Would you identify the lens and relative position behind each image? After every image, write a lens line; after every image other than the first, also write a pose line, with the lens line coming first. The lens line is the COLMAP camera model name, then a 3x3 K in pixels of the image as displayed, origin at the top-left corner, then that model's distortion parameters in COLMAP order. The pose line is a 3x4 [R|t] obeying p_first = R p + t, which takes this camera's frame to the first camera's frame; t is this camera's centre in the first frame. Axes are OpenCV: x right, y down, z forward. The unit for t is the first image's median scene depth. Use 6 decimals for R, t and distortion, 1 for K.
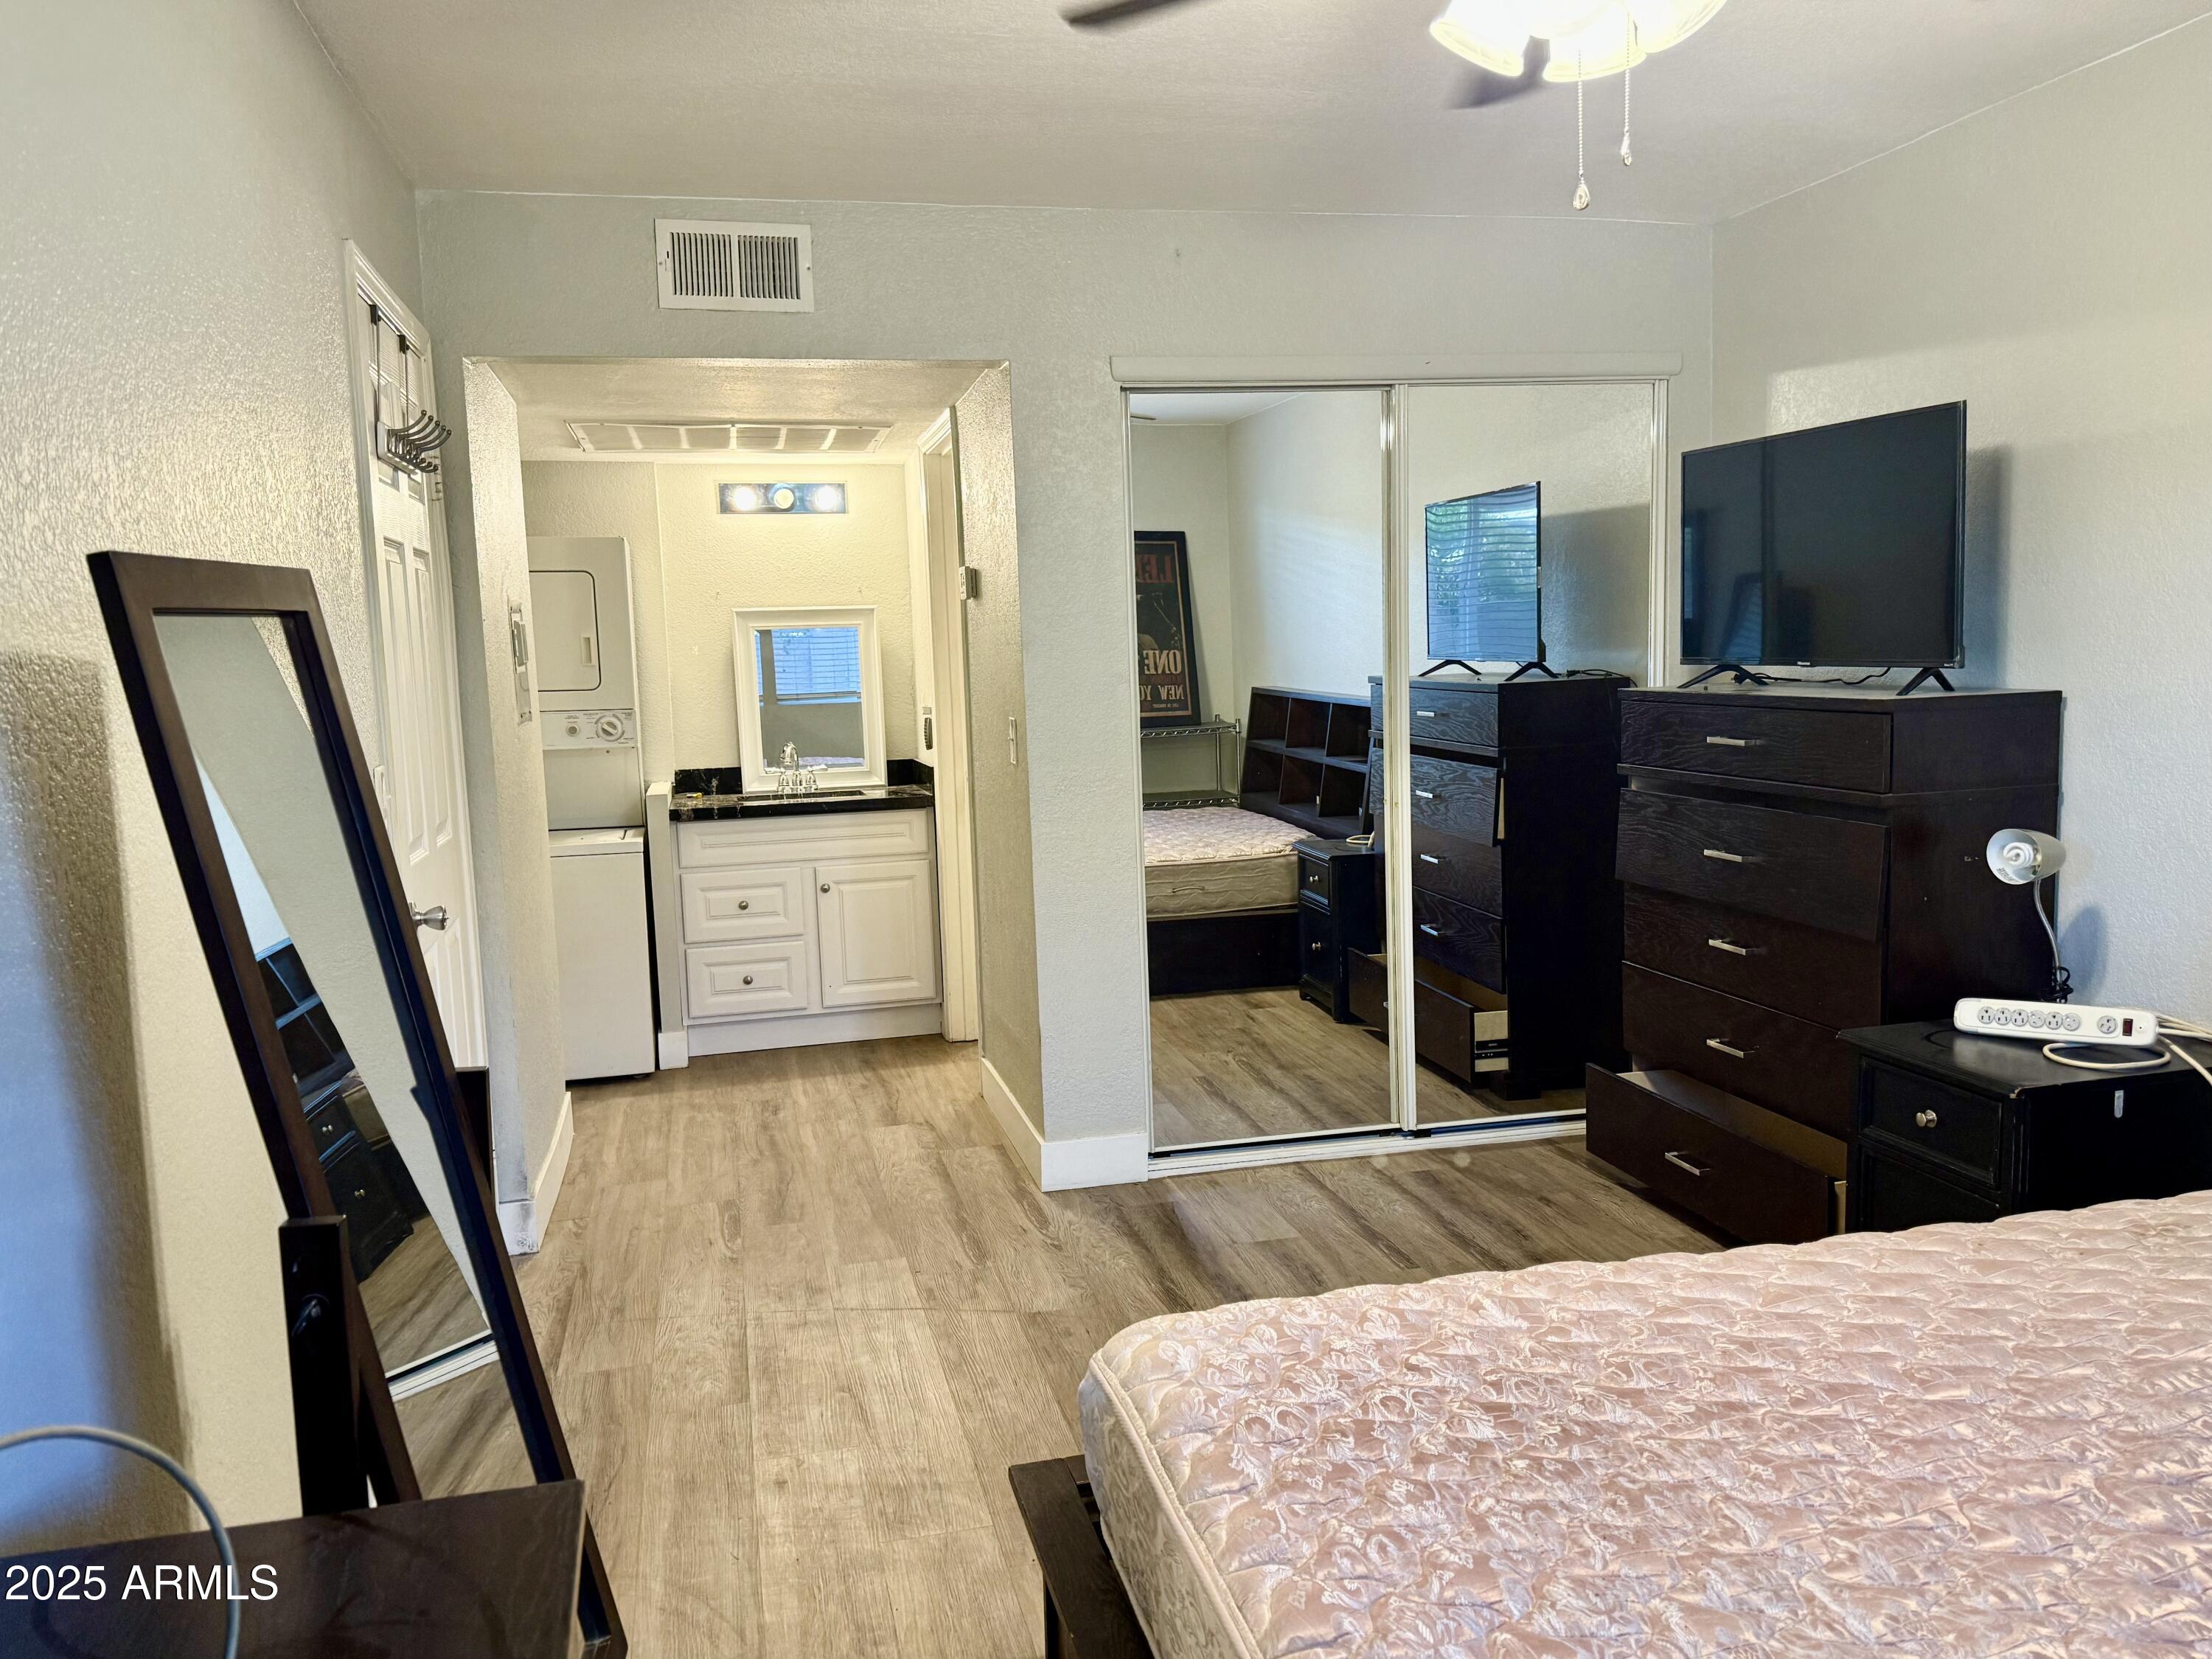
lens RADIAL K [[1657.6, 0, 1105.7], [0, 1657.6, 838.9], [0, 0, 1]] dist [0.054462, -0.000009]
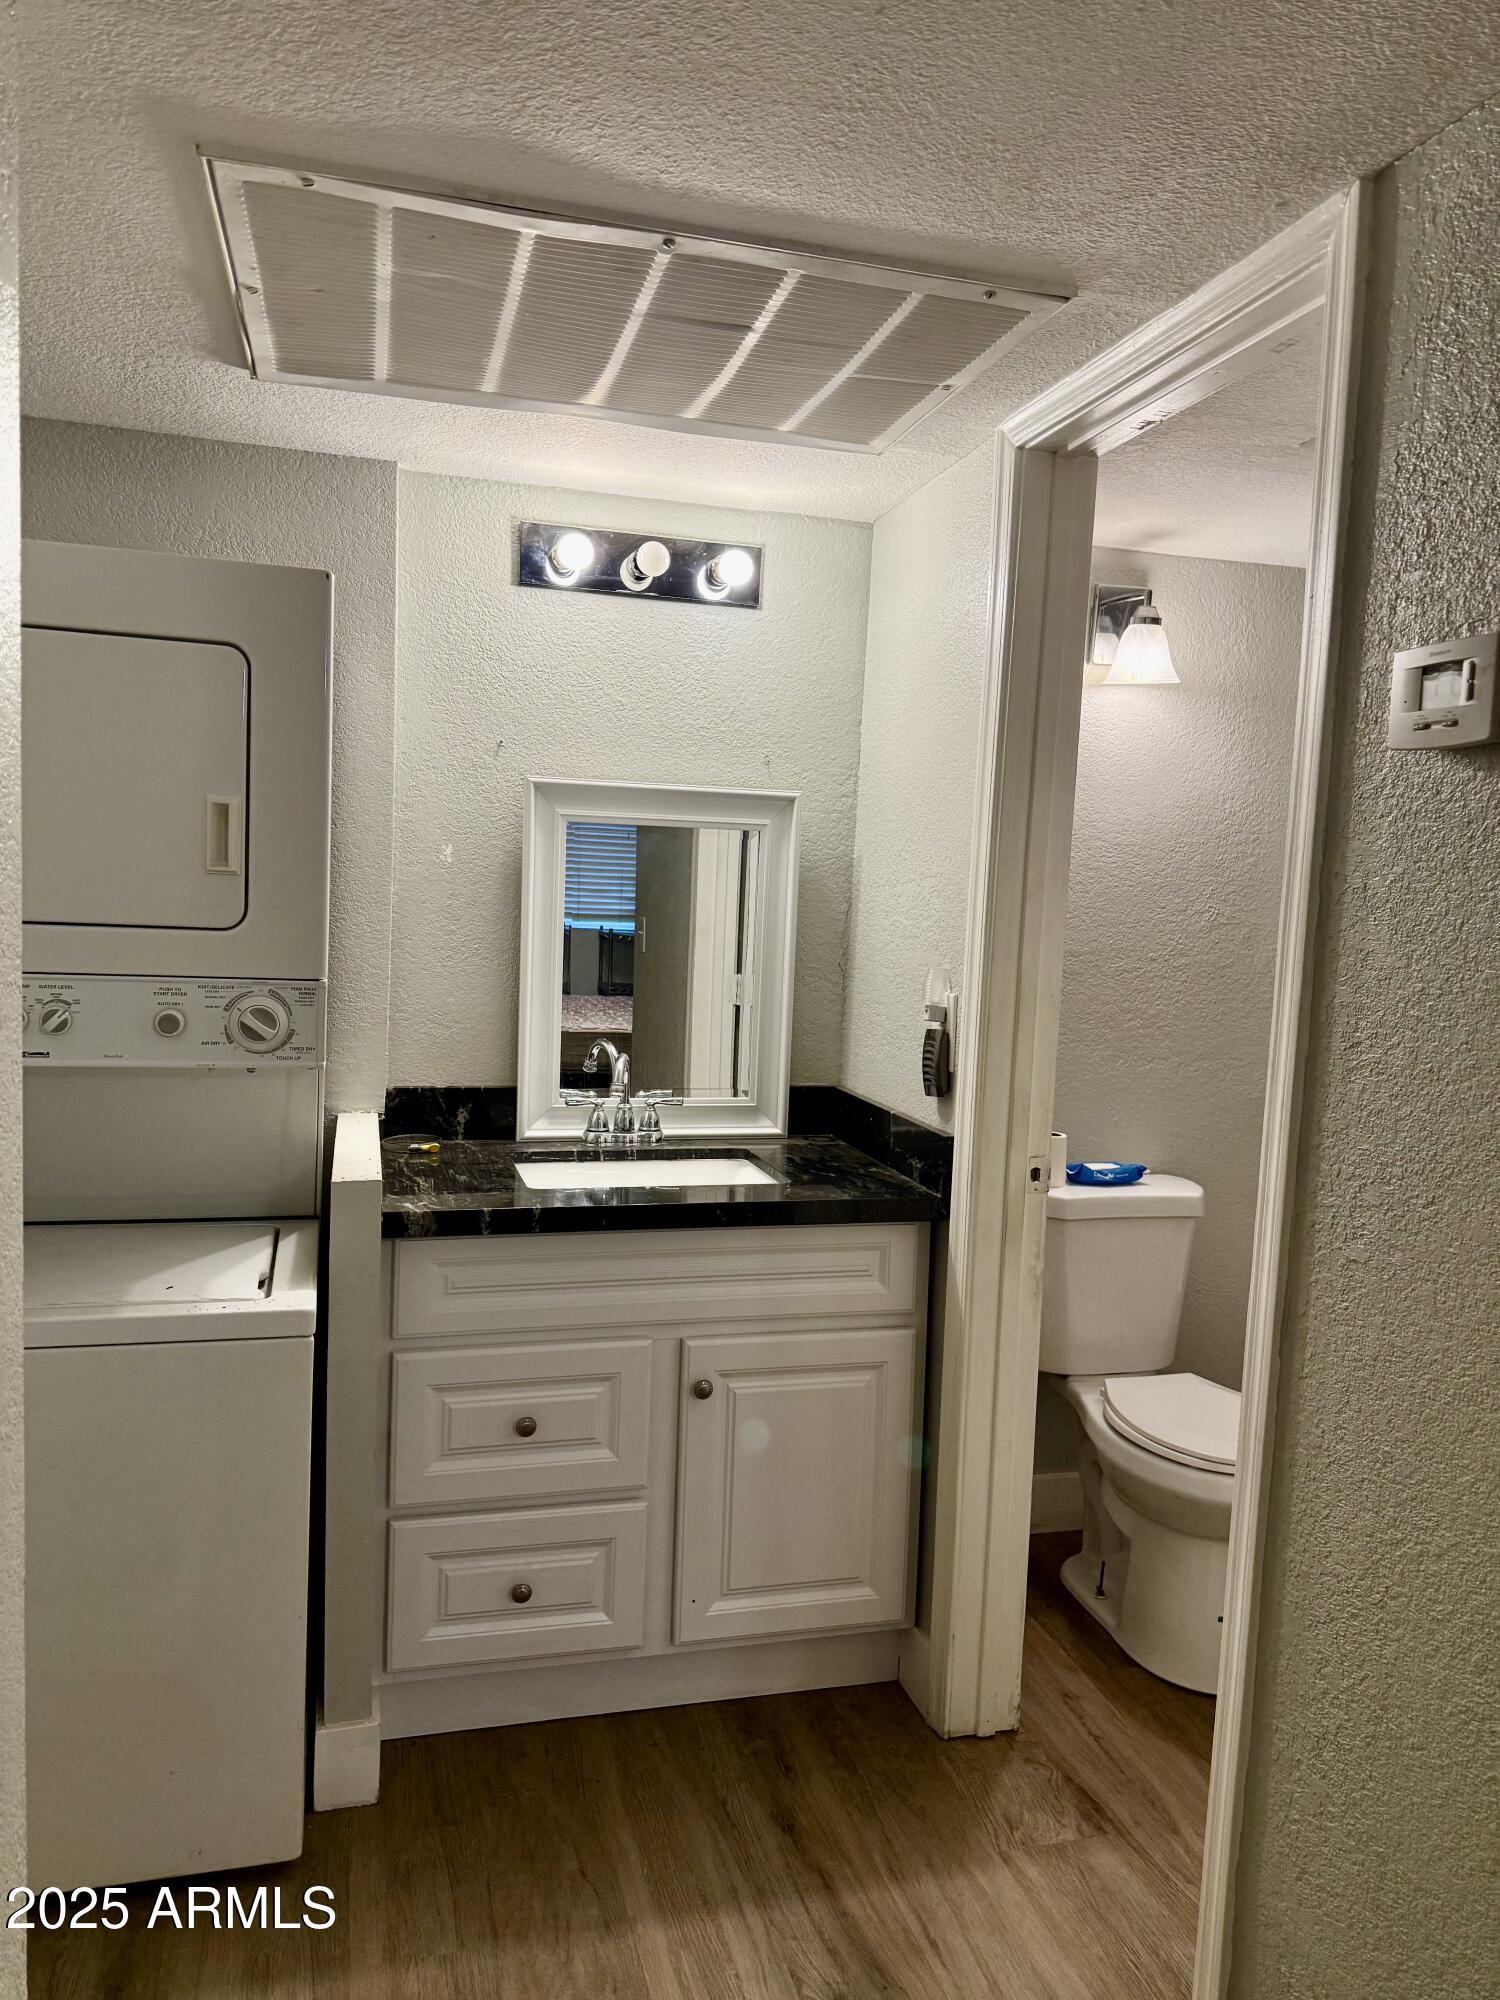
lens RADIAL K [[1432.8, 0, 753.3], [0, 1432.8, 990.5], [0, 0, 1]] dist [0.049960, -0.062137]
pose [[0.996382, 0.073578, 0.042530, -0.179182], [-0.072364, 0.996945, -0.029411, -0.069129], [-0.044564, 0.026227, 0.998662, 0.597036]]
